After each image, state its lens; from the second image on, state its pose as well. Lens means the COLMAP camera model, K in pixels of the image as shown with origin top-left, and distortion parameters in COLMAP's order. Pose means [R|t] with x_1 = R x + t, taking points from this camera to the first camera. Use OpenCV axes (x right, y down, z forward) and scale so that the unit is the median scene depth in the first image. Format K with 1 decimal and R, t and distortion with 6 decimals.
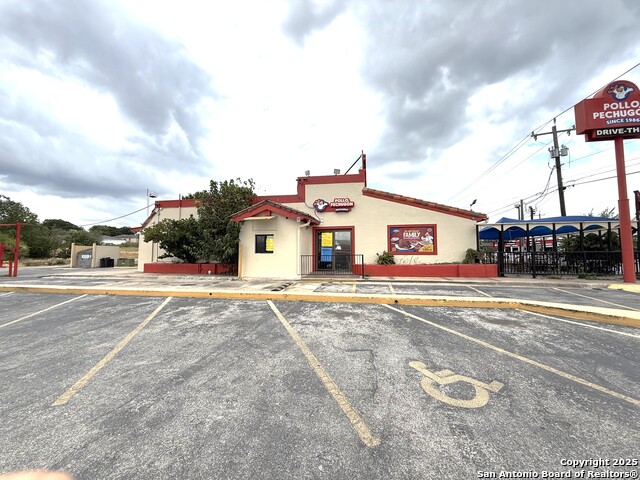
lens RADIAL K [[255.1, 0, 317.7], [0, 255.1, 237.0], [0, 0, 1]] dist [-0.001192, 0.001054]
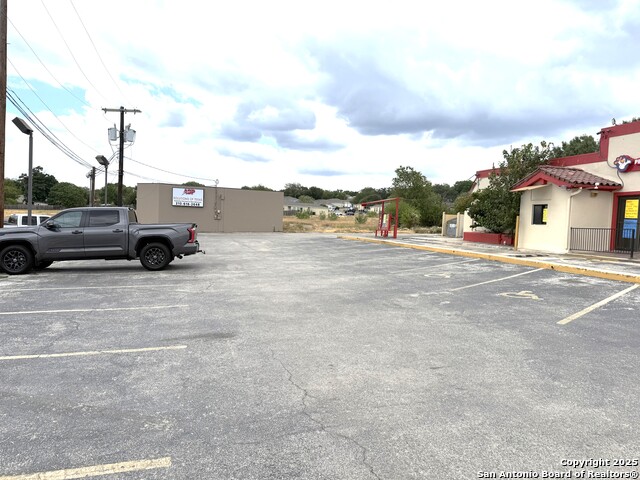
lens RADIAL K [[452.0, 0, 313.6], [0, 452.0, 237.5], [0, 0, 1]] dist [0.027862, -0.042693]
pose [[0.417886, 0.048658, -0.907195, 0.907706], [0.030269, 0.997265, 0.067432, -0.024699], [0.907995, -0.055639, 0.415271, -0.440068]]
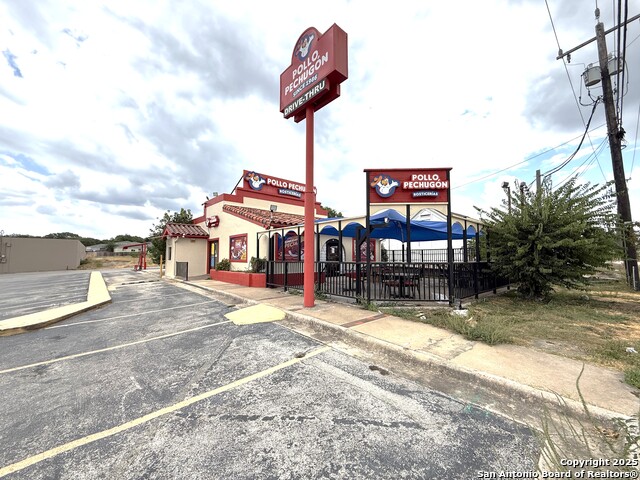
lens RADIAL K [[255.1, 0, 321.8], [0, 255.1, 238.2], [0, 0, 1]] dist [-0.001192, 0.001054]
pose [[0.795466, -0.044543, -0.604359, 1.295653], [0.048729, 0.998767, -0.009474, -0.005319], [0.604035, -0.021914, 0.796656, 0.339149]]
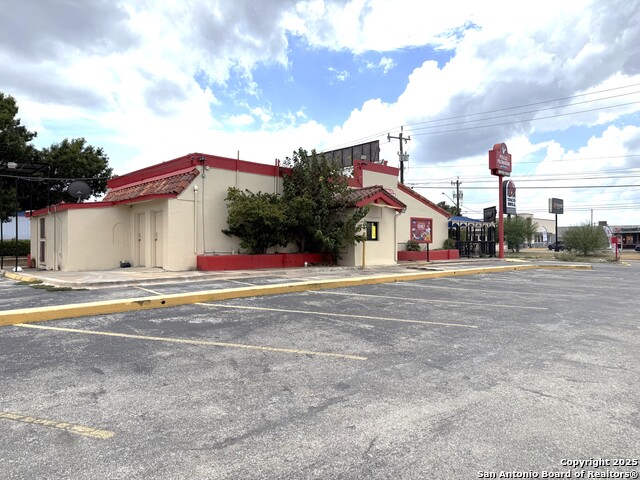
lens RADIAL K [[452.0, 0, 310.4], [0, 452.0, 245.8], [0, 0, 1]] dist [0.027862, -0.042693]
pose [[0.585360, -0.002248, 0.810771, -1.658547], [-0.052887, 0.997761, 0.040950, 0.023219], [-0.809047, -0.066849, 0.583930, 0.161957]]
